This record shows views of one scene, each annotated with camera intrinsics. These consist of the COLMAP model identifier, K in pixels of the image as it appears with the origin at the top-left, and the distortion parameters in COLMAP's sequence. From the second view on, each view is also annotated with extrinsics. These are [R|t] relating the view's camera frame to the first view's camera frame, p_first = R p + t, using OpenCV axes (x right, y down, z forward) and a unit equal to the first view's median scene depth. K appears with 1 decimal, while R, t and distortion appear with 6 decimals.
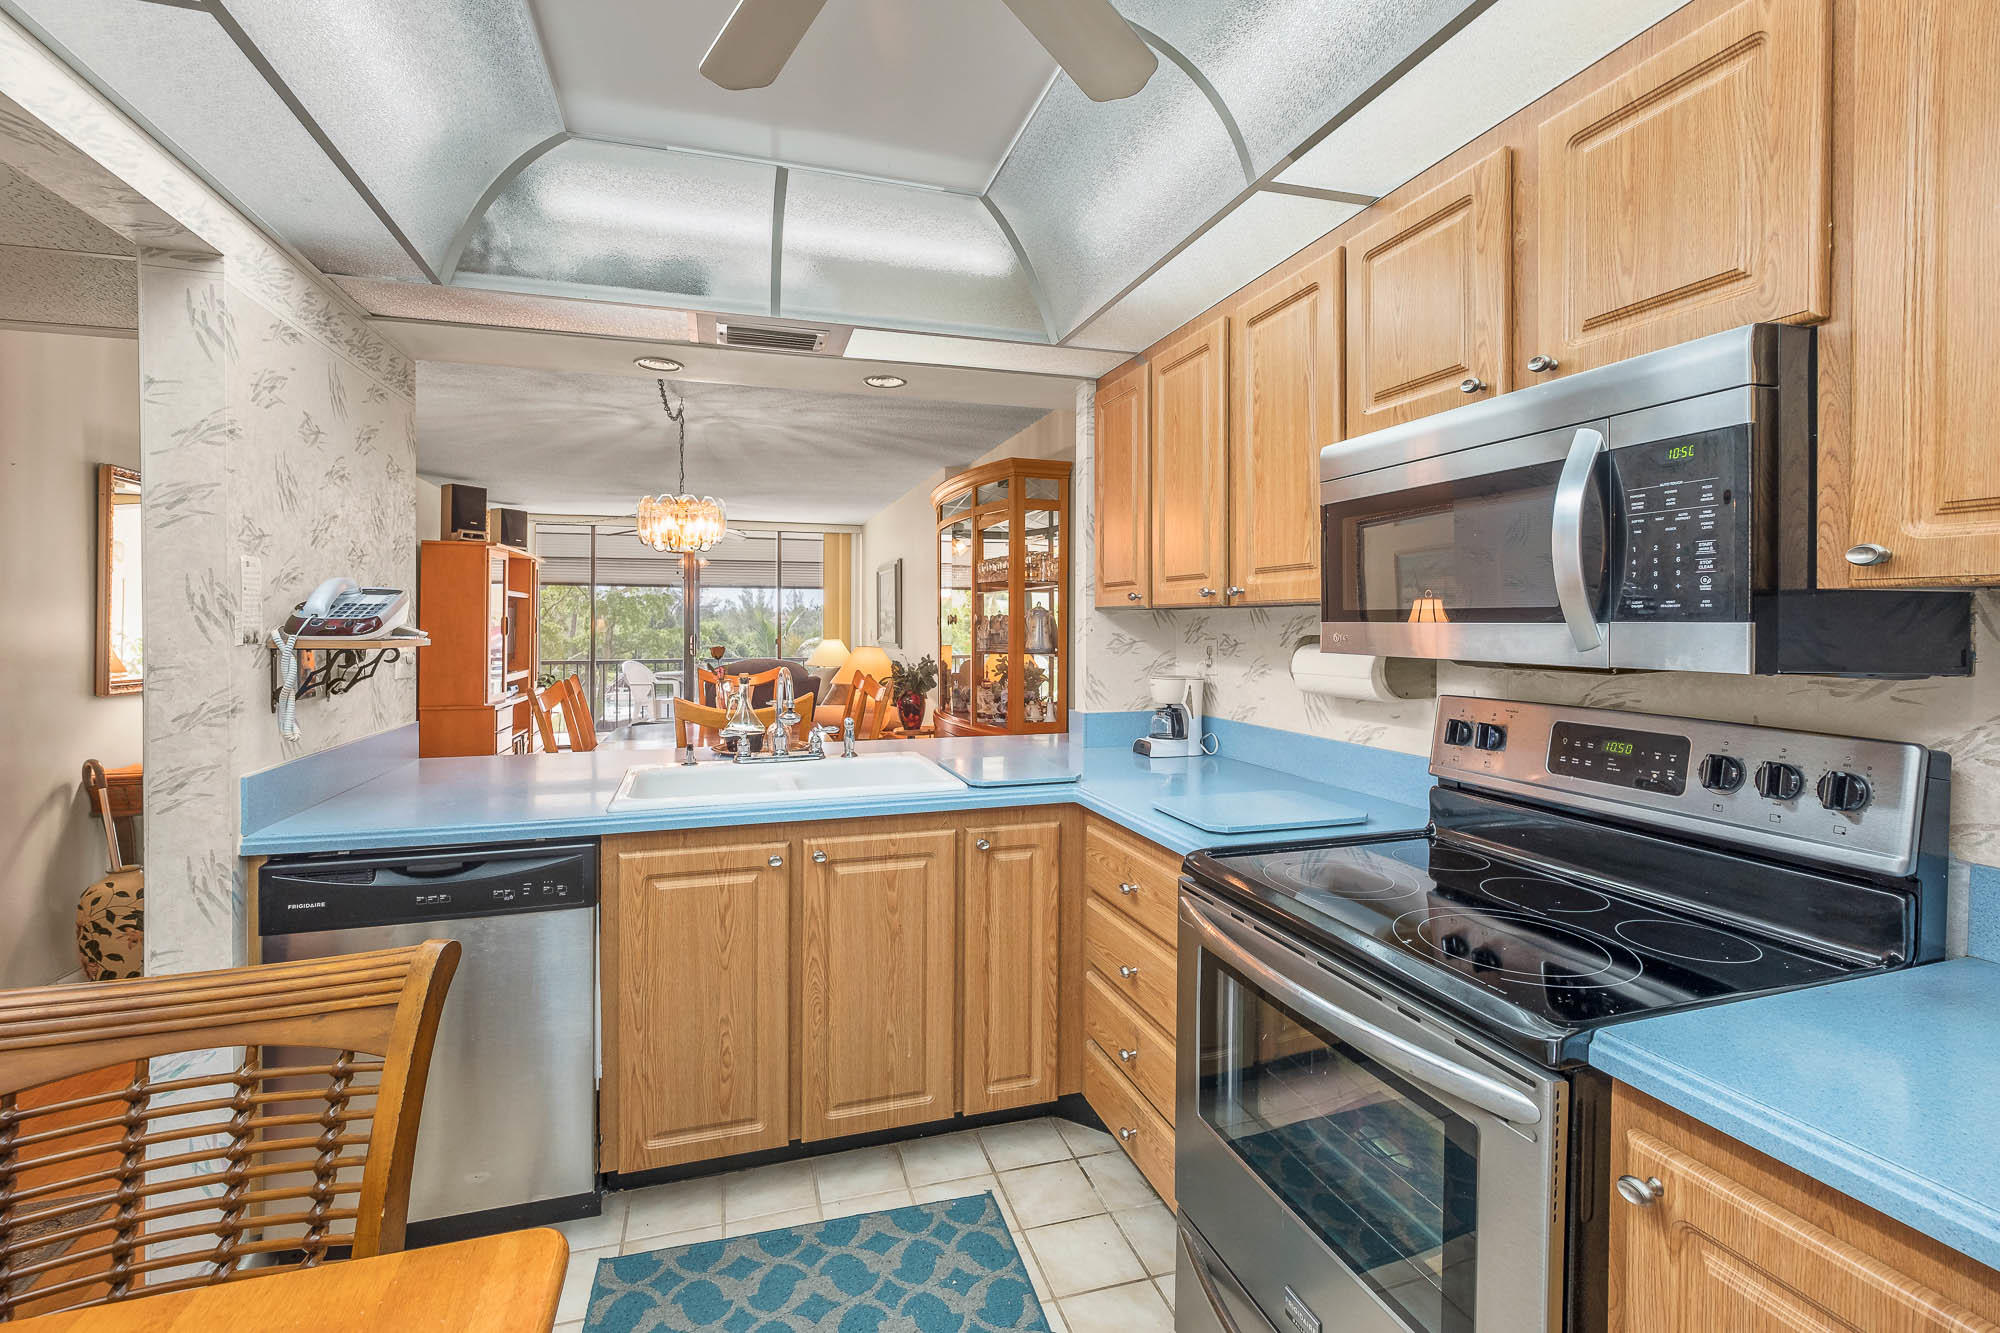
lens RADIAL K [[899.1, 0, 1001.4], [0, 899.1, 628.9], [0, 0, 1]] dist [-0.001796, -0.001161]
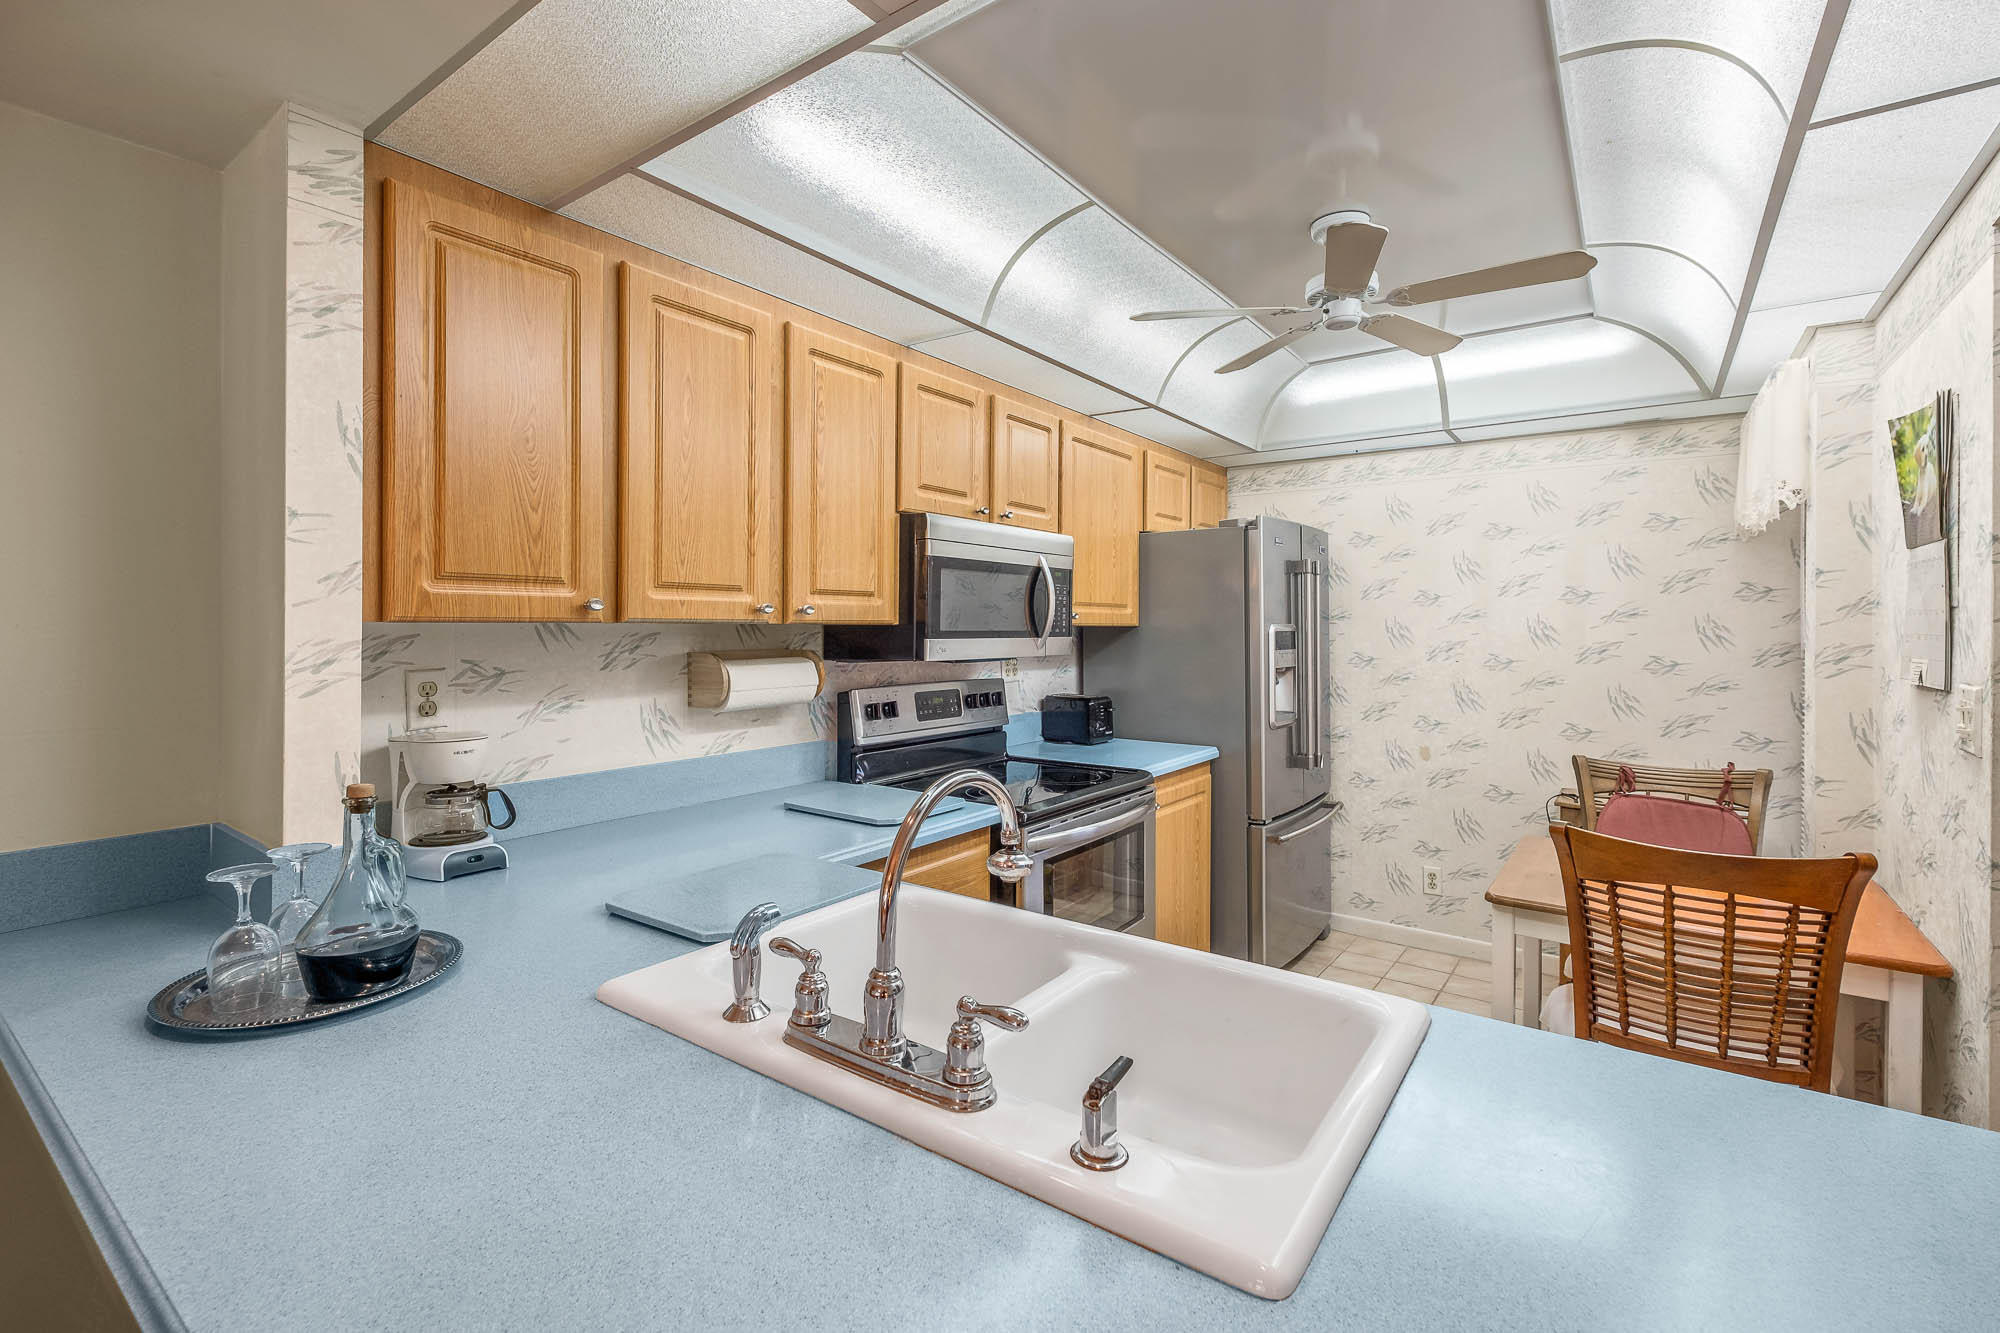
lens RADIAL K [[899.1, 0, 990.6], [0, 899.1, 628.6], [0, 0, 1]] dist [-0.001796, -0.001161]
pose [[-0.595428, -0.001707, 0.803407, -0.919855], [0.005653, 0.999964, 0.006315, -0.035875], [-0.803389, 0.008302, -0.595397, 1.969266]]
